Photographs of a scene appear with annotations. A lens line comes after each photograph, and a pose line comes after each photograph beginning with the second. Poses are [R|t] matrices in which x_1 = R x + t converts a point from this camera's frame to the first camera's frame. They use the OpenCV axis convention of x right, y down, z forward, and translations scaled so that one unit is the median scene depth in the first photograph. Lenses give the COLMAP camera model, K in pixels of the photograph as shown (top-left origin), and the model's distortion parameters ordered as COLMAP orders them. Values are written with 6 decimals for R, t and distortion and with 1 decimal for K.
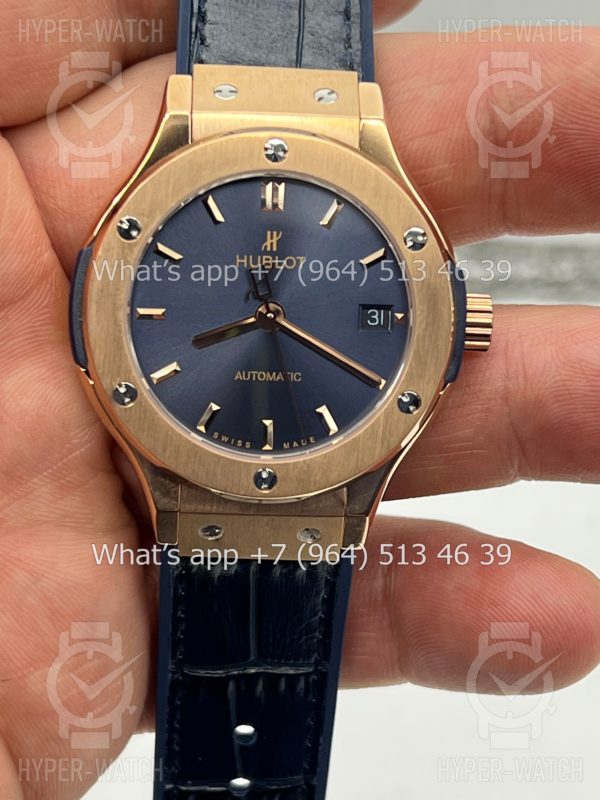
lens RADIAL K [[1822.9, 0, 317.7], [0, 1822.9, 391.7], [0, 0, 1]] dist [0.218476, 0.000000]
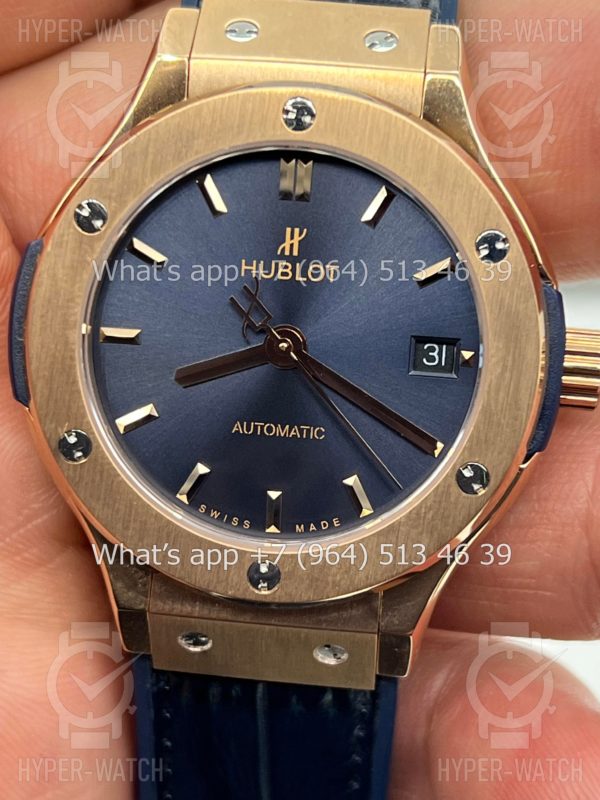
lens RADIAL K [[1822.9, 0, 299.0], [0, 1822.9, 397.8], [0, 0, 1]] dist [0.218476, 0.000000]
pose [[0.989411, 0.049749, -0.136352, 0.077848], [-0.050177, 0.998740, 0.000298, -0.021870], [0.136195, 0.006547, 0.990660, 0.292914]]
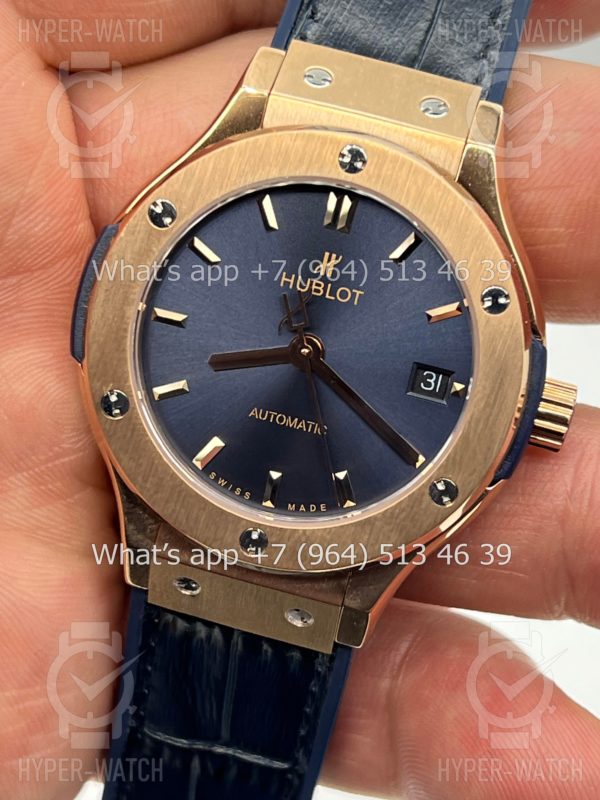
lens RADIAL K [[1822.9, 0, 308.6], [0, 1822.9, 397.6], [0, 0, 1]] dist [0.218476, 0.000000]
pose [[0.962846, 0.226748, -0.146673, 0.101988], [-0.225679, 0.973903, 0.024112, -0.041394], [0.148313, 0.009885, 0.988891, 0.175740]]
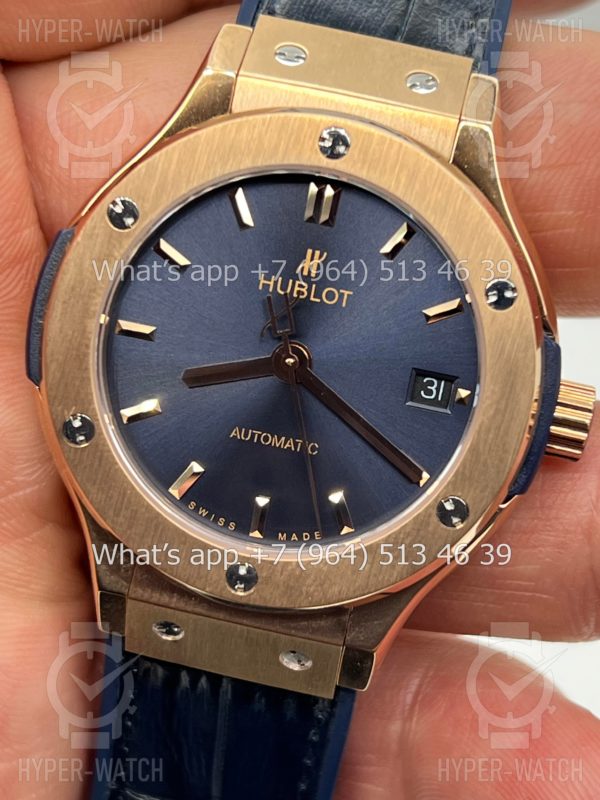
lens RADIAL K [[1822.9, 0, 301.1], [0, 1822.9, 404.1], [0, 0, 1]] dist [0.218476, 0.000000]
pose [[0.974213, 0.182029, -0.133323, 0.080150], [-0.182495, 0.983167, 0.008818, -0.031762], [0.132684, 0.015741, 0.991033, 0.263626]]
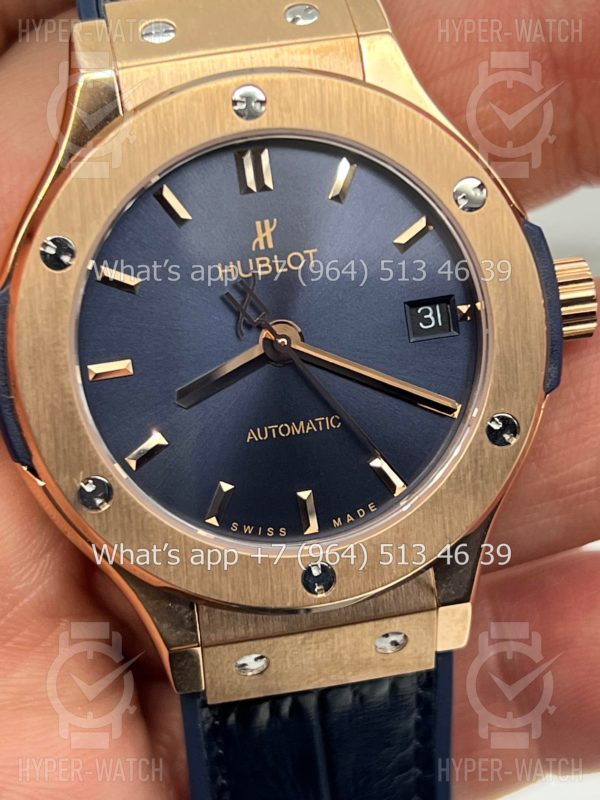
lens RADIAL K [[1822.9, 0, 296.2], [0, 1822.9, 402.3], [0, 0, 1]] dist [0.218476, 0.000000]
pose [[0.982979, -0.179921, 0.037145, -0.050193], [0.179903, 0.983677, 0.003863, -0.020843], [-0.037234, 0.002886, 0.999302, 0.311169]]
